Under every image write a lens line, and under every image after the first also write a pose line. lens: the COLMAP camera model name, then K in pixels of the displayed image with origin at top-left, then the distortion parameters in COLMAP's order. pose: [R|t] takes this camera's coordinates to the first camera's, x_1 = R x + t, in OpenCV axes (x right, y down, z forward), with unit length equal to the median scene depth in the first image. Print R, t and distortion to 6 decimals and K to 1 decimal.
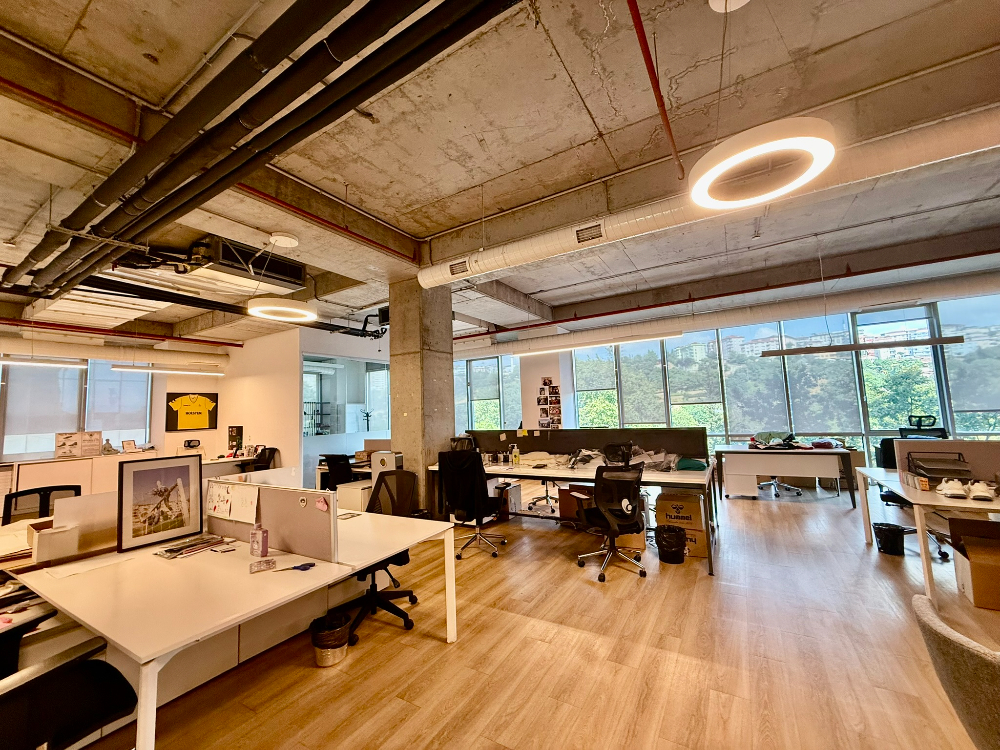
lens RADIAL K [[397.9, 0, 500.9], [0, 397.9, 379.5], [0, 0, 1]] dist [0.002383, 0.000194]
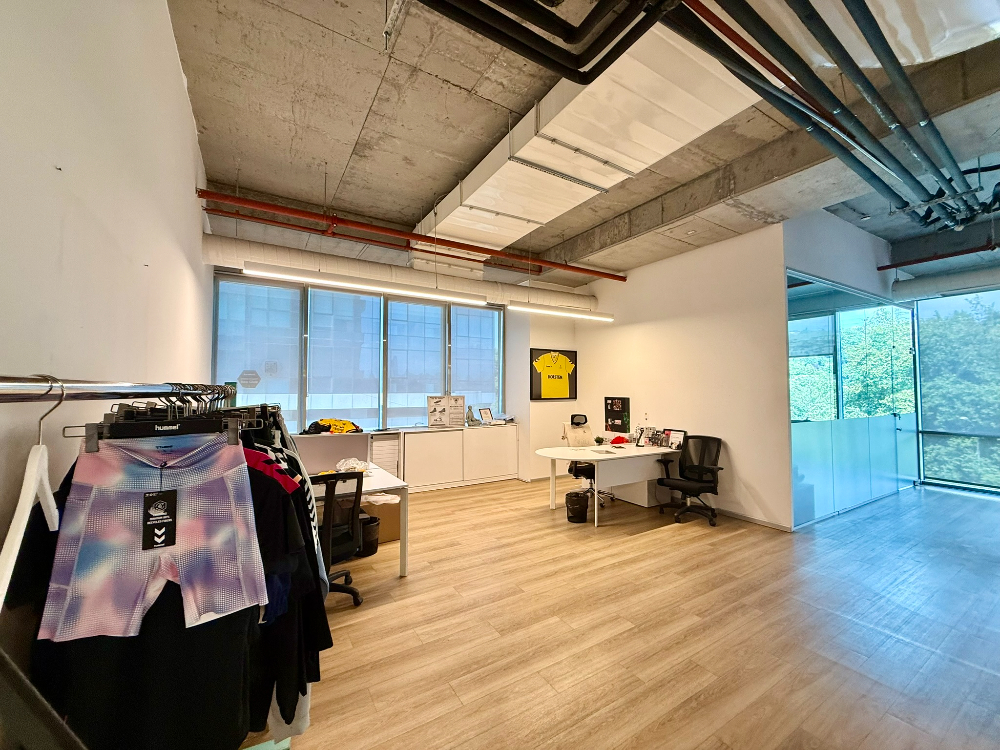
lens RADIAL K [[397.9, 0, 498.3], [0, 397.9, 373.1], [0, 0, 1]] dist [0.002383, 0.000194]
pose [[0.883389, 0.017700, -0.468306, -0.499096], [0.002963, 0.999056, 0.043348, 0.043162], [0.468631, -0.039681, 0.882503, 0.287985]]
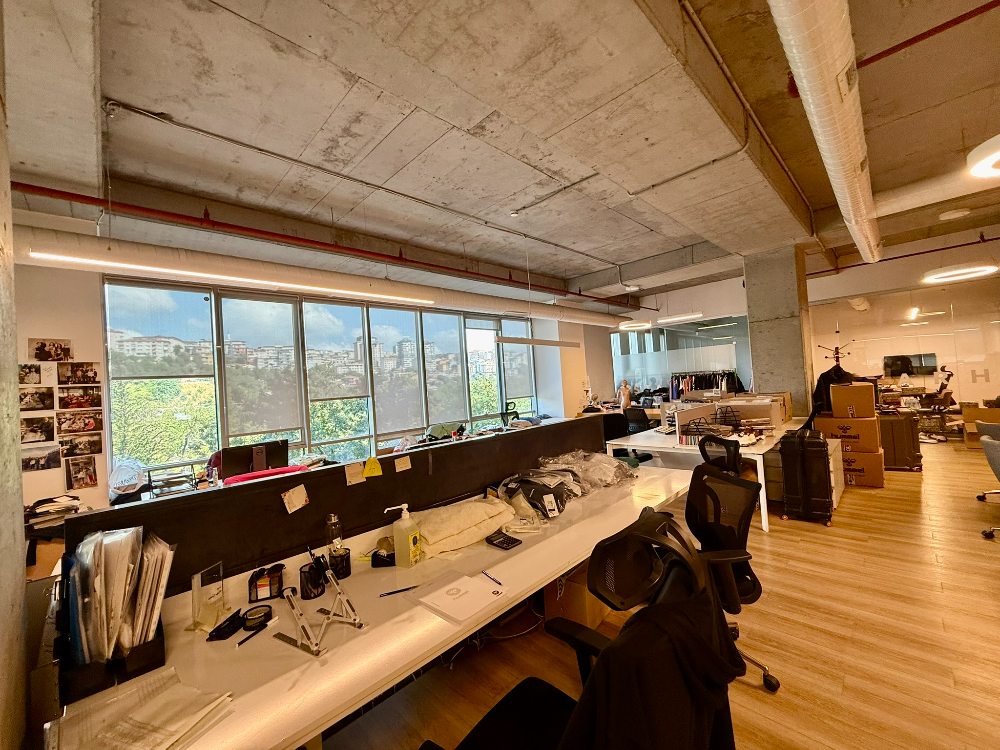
lens RADIAL K [[397.9, 0, 499.5], [0, 397.9, 374.4], [0, 0, 1]] dist [0.002383, 0.000194]
pose [[0.246541, 0.046134, 0.968034, -0.611413], [-0.020933, 0.998887, -0.042273, 0.144582], [-0.968906, -0.009842, 0.247233, 1.869500]]
